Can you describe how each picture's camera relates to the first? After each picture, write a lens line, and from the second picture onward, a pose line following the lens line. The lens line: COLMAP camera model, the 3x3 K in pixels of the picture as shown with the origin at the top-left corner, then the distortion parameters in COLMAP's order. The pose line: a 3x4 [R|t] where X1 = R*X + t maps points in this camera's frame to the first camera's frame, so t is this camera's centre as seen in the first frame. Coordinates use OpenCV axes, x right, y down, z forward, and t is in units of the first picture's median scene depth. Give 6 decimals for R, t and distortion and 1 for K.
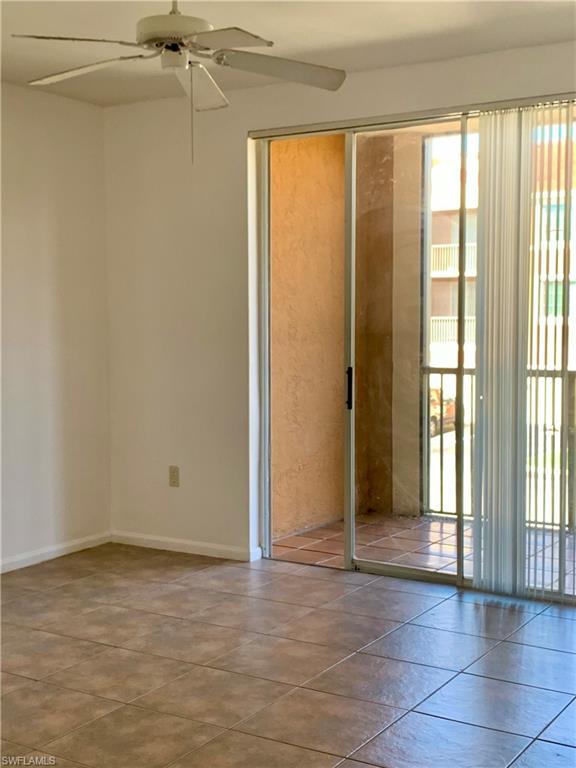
lens RADIAL K [[1019.7, 0, 288.0], [0, 1019.7, 384.0], [0, 0, 1]] dist [0.184691, -0.501847]
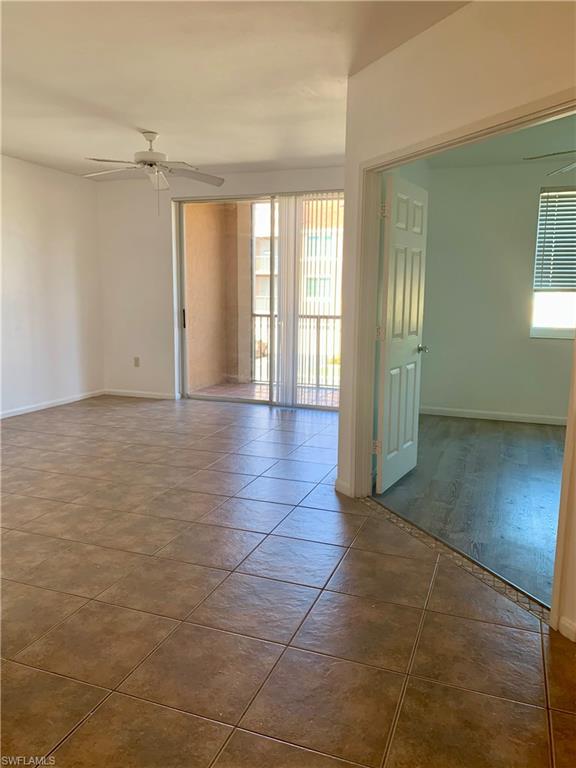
lens RADIAL K [[594.3, 0, 288.0], [0, 594.3, 384.0], [0, 0, 1]] dist [0.029939, -0.003941]
pose [[0.978533, -0.012131, 0.205731, -0.066228], [-0.003819, 0.997028, 0.076950, 0.044329], [-0.206053, -0.076084, 0.975578, -0.299319]]
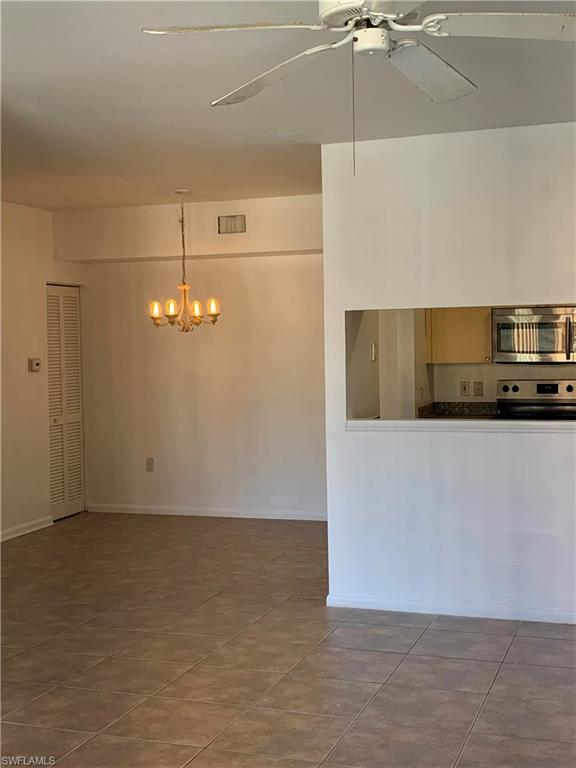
lens RADIAL K [[1019.7, 0, 288.0], [0, 1019.7, 384.0], [0, 0, 1]] dist [0.184691, -0.501847]
pose [[-0.974905, 0.035701, -0.219741, 0.095616], [0.011835, 0.993973, 0.108983, -0.115551], [0.222307, 0.103648, -0.969452, 1.386817]]
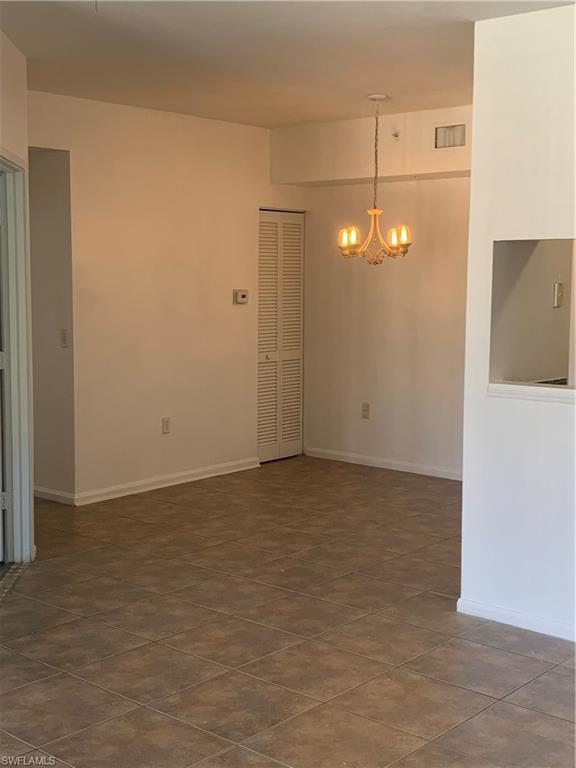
lens RADIAL K [[1019.7, 0, 288.0], [0, 1019.7, 384.0], [0, 0, 1]] dist [0.184691, -0.501847]
pose [[-0.989266, -0.014102, 0.145442, -0.191358], [0.011243, 0.985036, 0.171984, -0.104093], [-0.145690, 0.171773, -0.974304, 1.183048]]
